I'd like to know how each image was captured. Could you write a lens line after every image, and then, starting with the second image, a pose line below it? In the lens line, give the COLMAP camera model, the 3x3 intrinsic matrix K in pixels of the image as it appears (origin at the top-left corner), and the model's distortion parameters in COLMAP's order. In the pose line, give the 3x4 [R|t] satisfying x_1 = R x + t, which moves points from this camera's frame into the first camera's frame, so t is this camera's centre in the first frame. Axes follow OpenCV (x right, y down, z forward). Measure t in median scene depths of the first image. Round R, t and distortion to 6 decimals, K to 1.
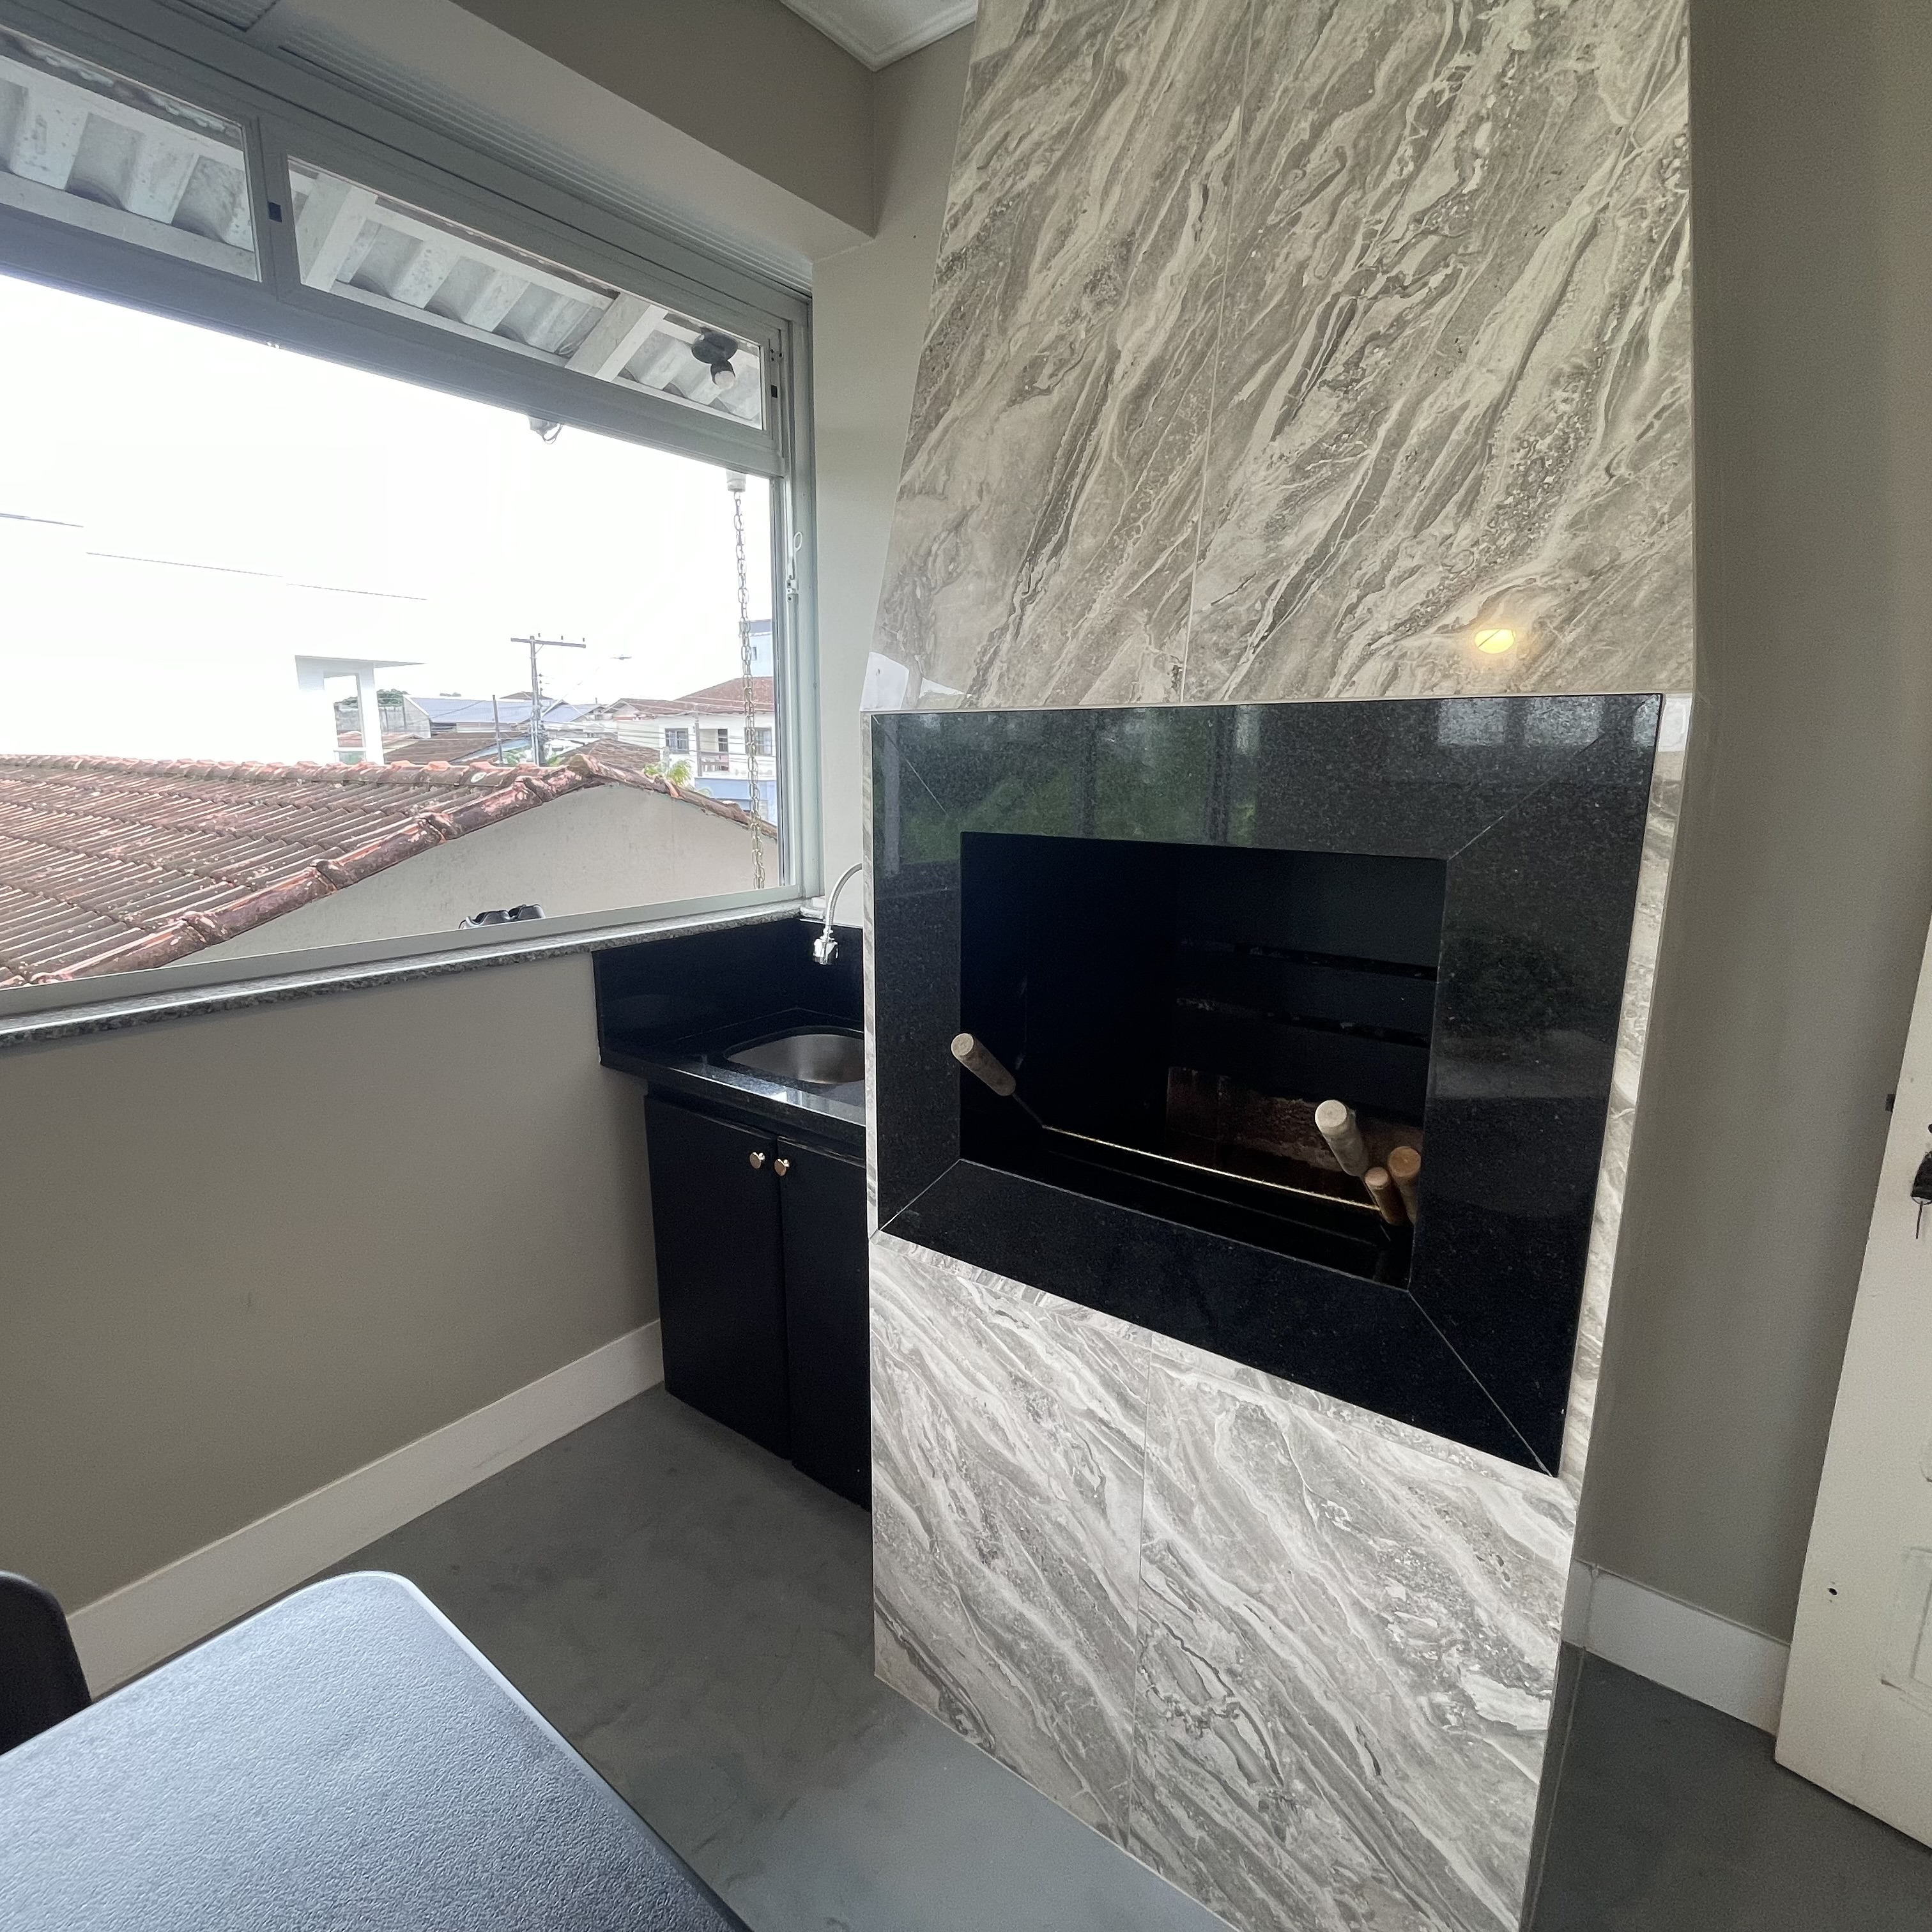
lens RADIAL K [[1045.7, 0, 965.0], [0, 1045.7, 963.9], [0, 0, 1]] dist [0.001258, 0.000984]
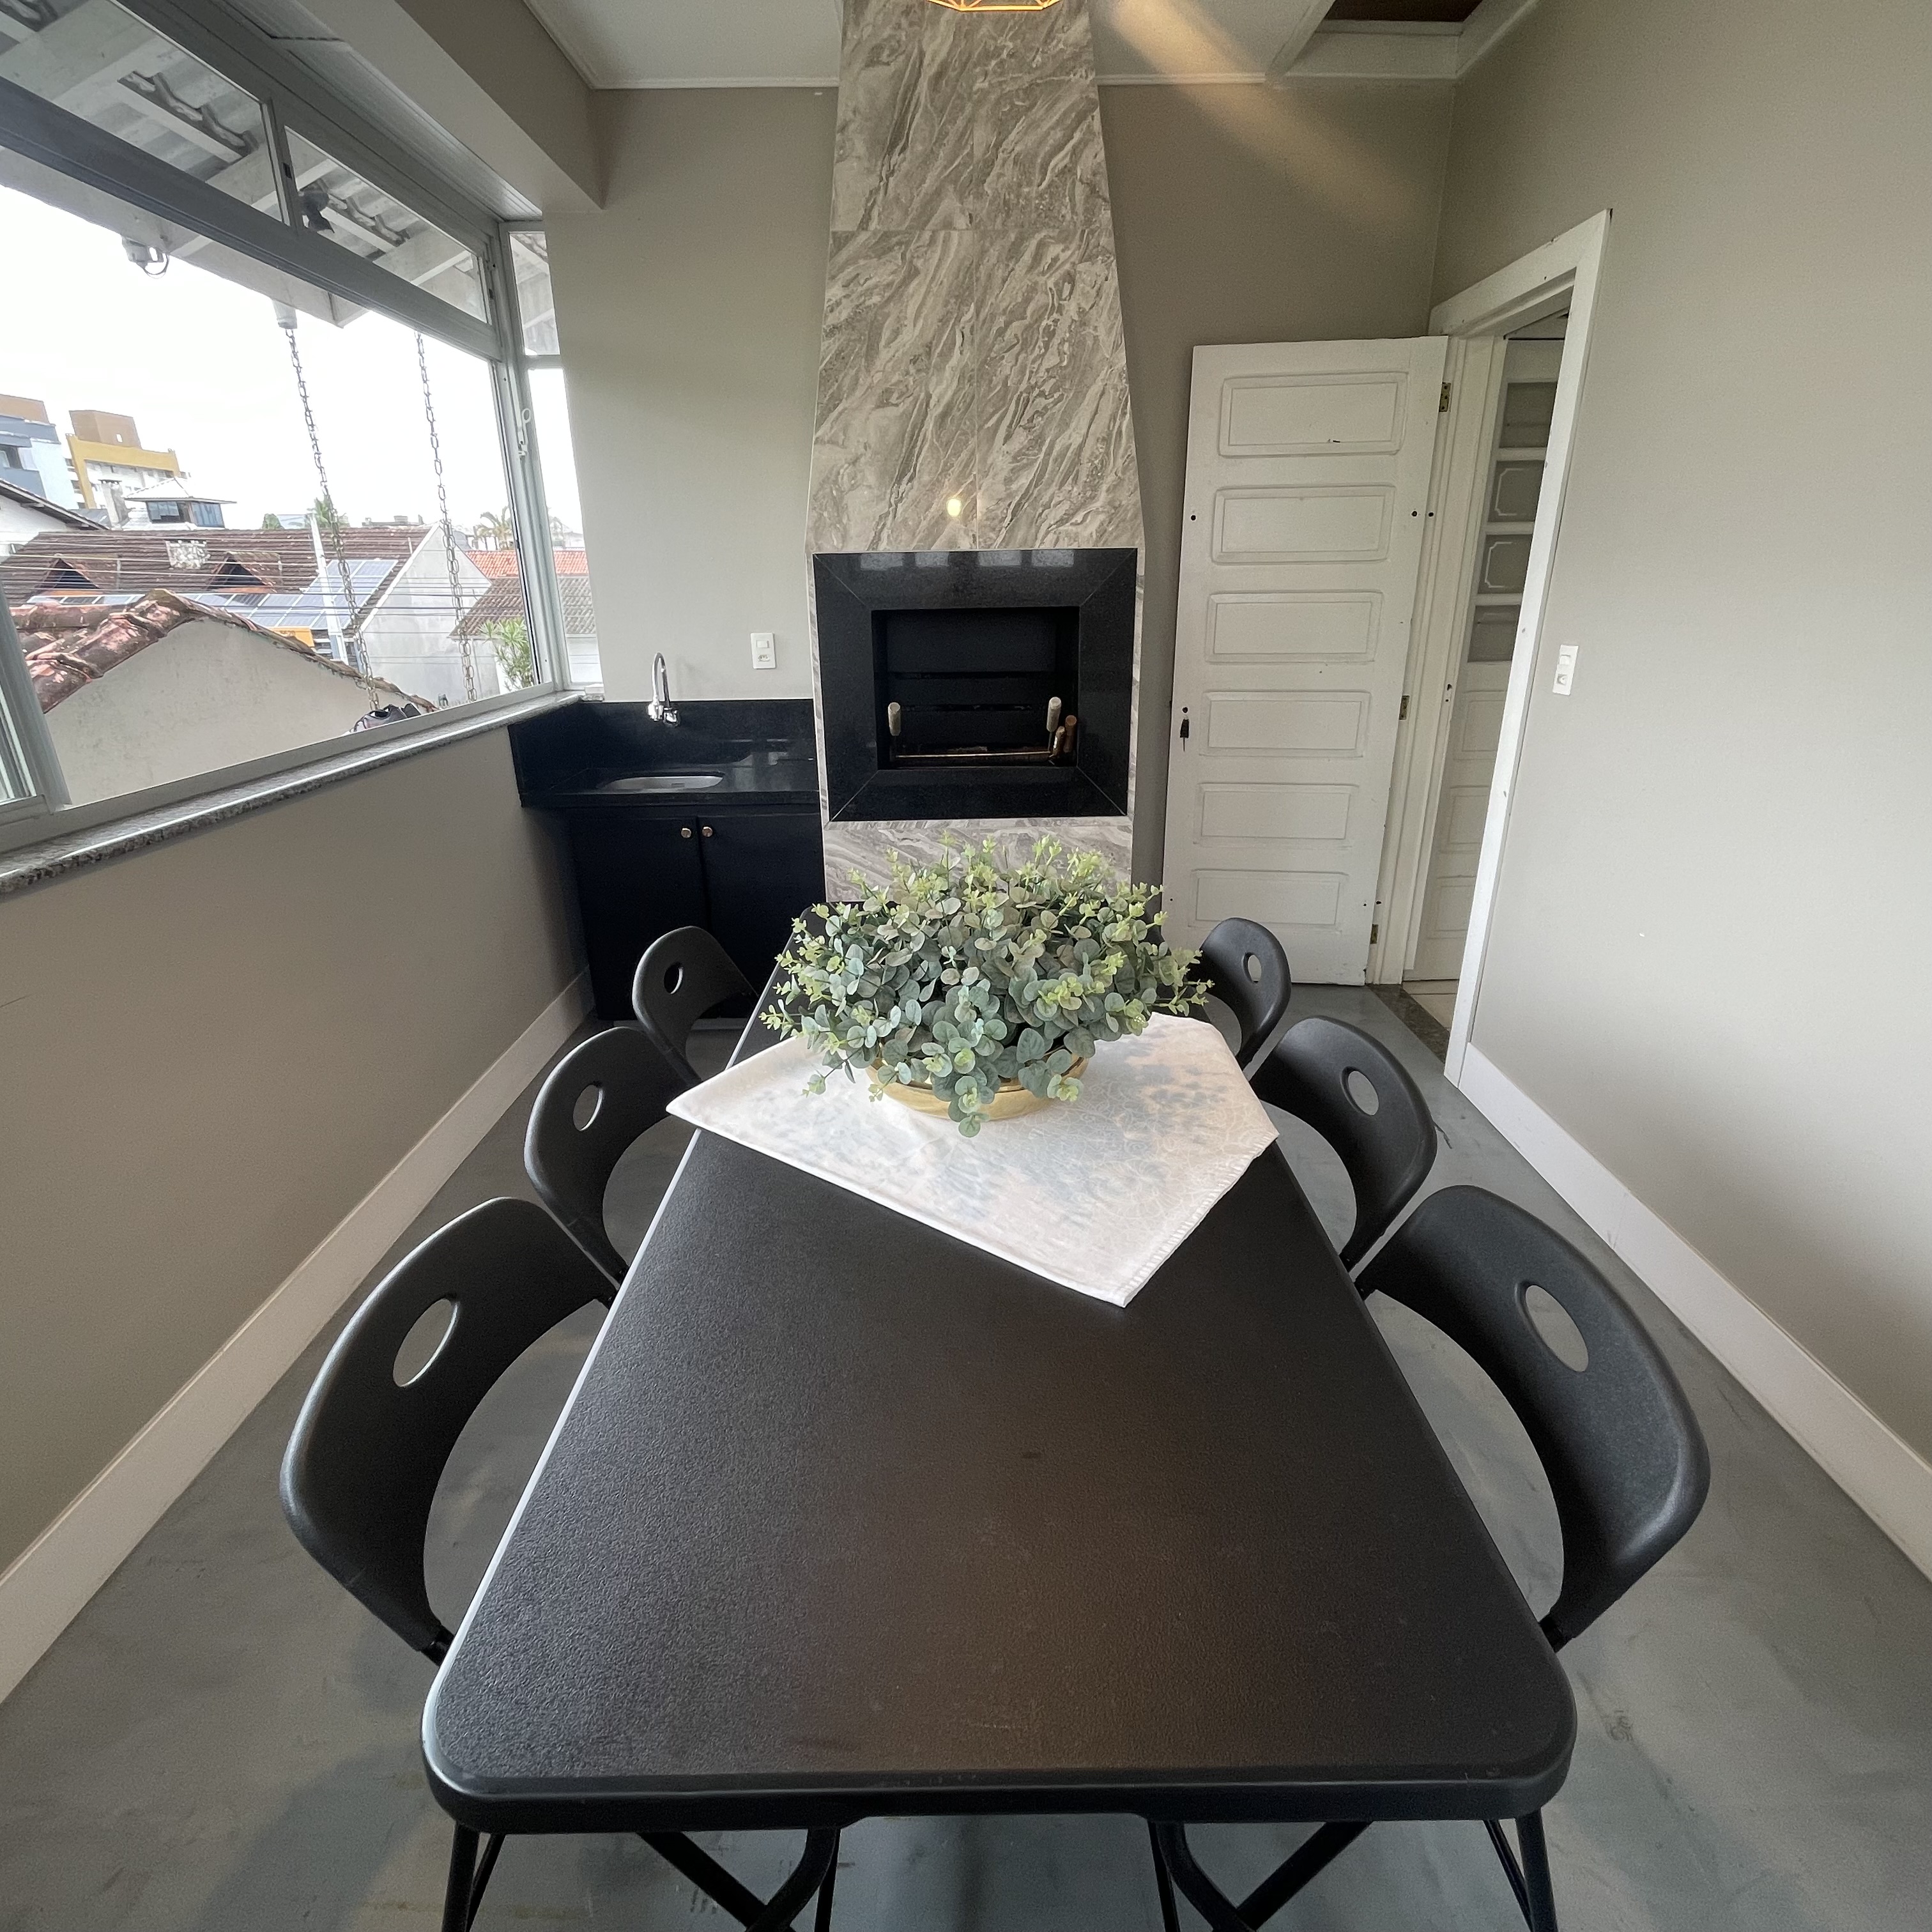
lens RADIAL K [[1045.7, 0, 966.5], [0, 1045.7, 965.8], [0, 0, 1]] dist [0.001258, 0.000984]
pose [[0.794833, -0.226938, 0.562796, -1.483638], [0.138710, 0.970830, 0.195572, 0.231870], [-0.590762, -0.077382, 0.803126, -1.105430]]
